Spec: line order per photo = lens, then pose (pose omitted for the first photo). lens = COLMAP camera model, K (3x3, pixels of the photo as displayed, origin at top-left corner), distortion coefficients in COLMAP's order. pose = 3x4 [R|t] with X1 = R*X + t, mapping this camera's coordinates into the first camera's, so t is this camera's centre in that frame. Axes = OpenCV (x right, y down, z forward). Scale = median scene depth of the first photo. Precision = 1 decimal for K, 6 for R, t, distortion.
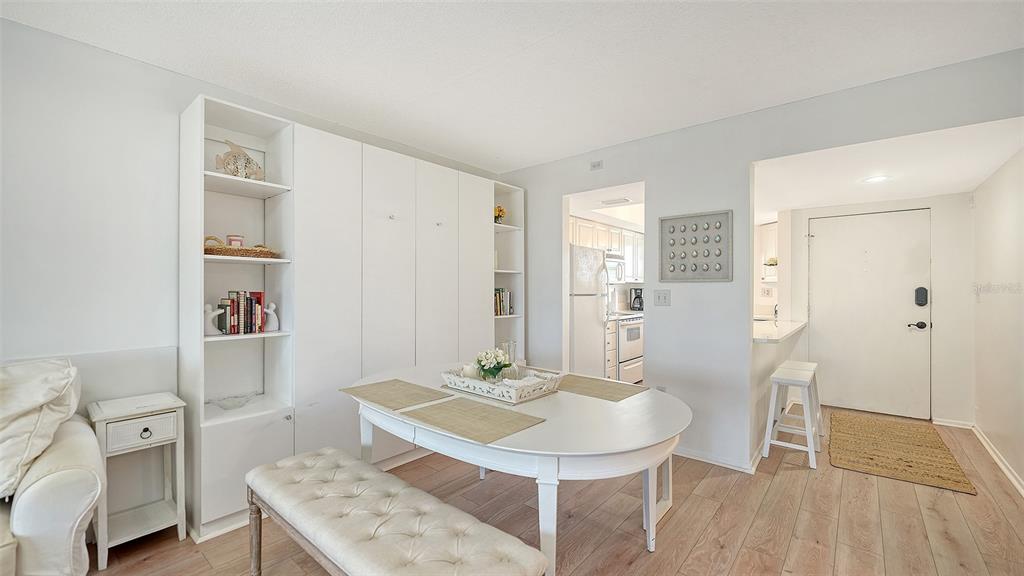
lens RADIAL K [[413.5, 0, 497.8], [0, 413.5, 288.0], [0, 0, 1]] dist [-0.002424, 0.000275]
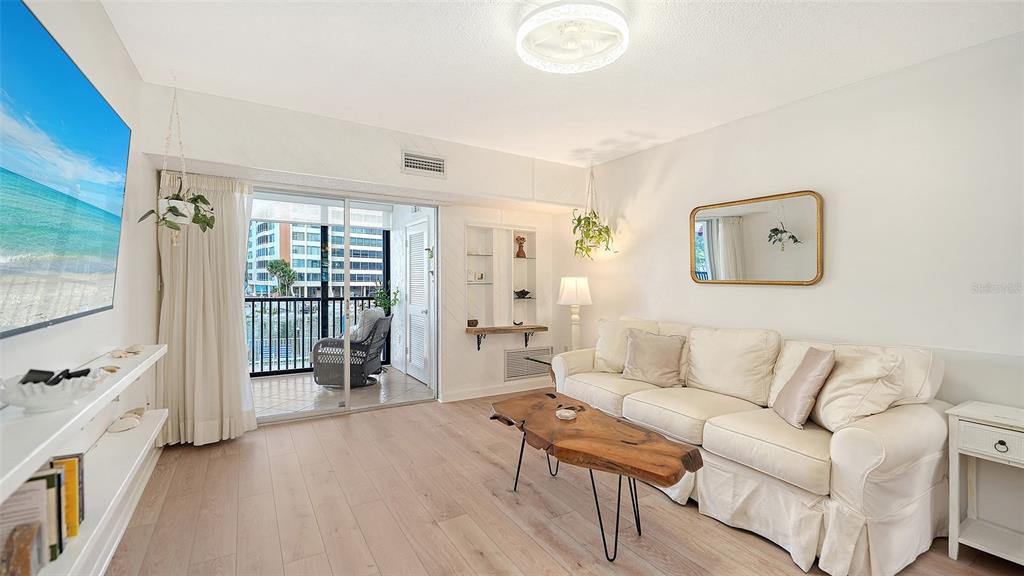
lens RADIAL K [[429.2, 0, 514.5], [0, 429.2, 291.5], [0, 0, 1]] dist [-0.000383, -0.000049]
pose [[-0.283519, 0.018109, -0.958796, 0.197636], [-0.011476, 0.999686, 0.022274, 0.000388], [0.958898, 0.017318, -0.283222, 0.126798]]
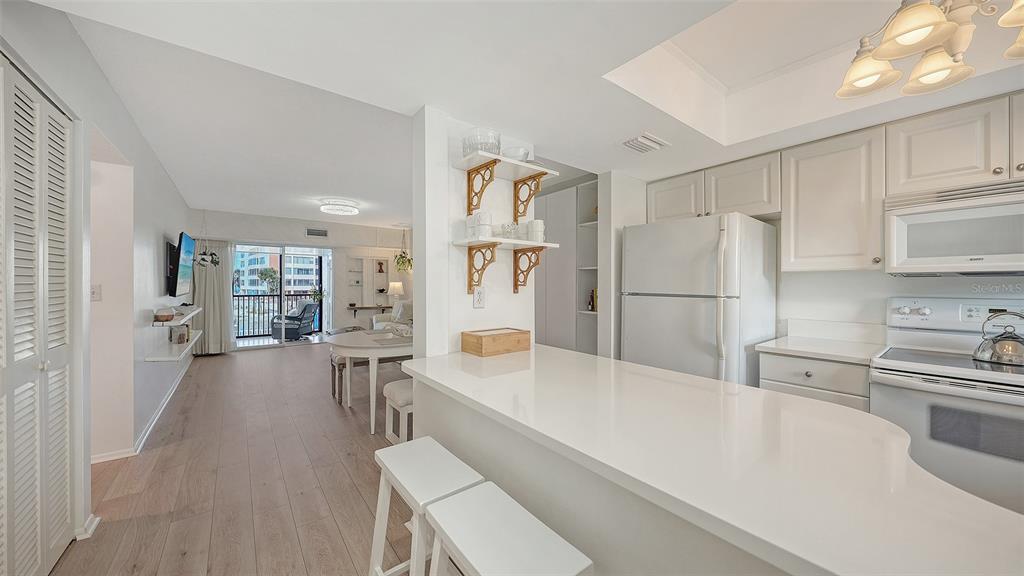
lens RADIAL K [[354.4, 0, 511.9], [0, 354.4, 284.4], [0, 0, 1]] dist [-0.005644, 0.000104]
pose [[-0.187405, -0.001421, -0.982282, 0.966429], [-0.001200, 0.999999, -0.001217, 0.001708], [0.982282, 0.000951, -0.187407, 1.035256]]
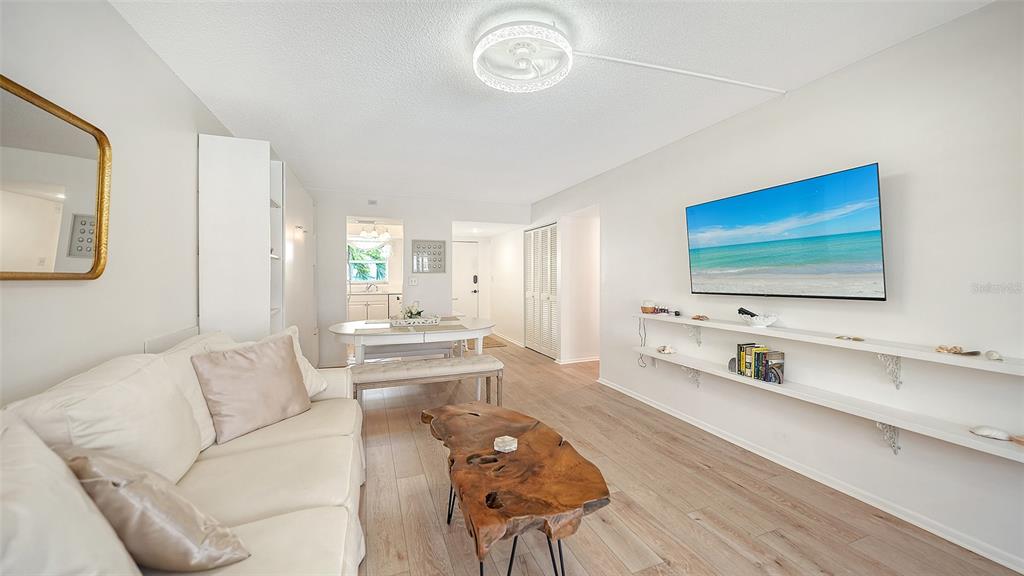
lens RADIAL K [[383.9, 0, 506.7], [0, 383.9, 283.7], [0, 0, 1]] dist [-0.002383, -0.000214]
pose [[0.473571, -0.021872, 0.880484, -0.876616], [0.003835, 0.999733, 0.022772, -0.003520], [-0.880747, -0.007407, 0.473528, -0.207378]]
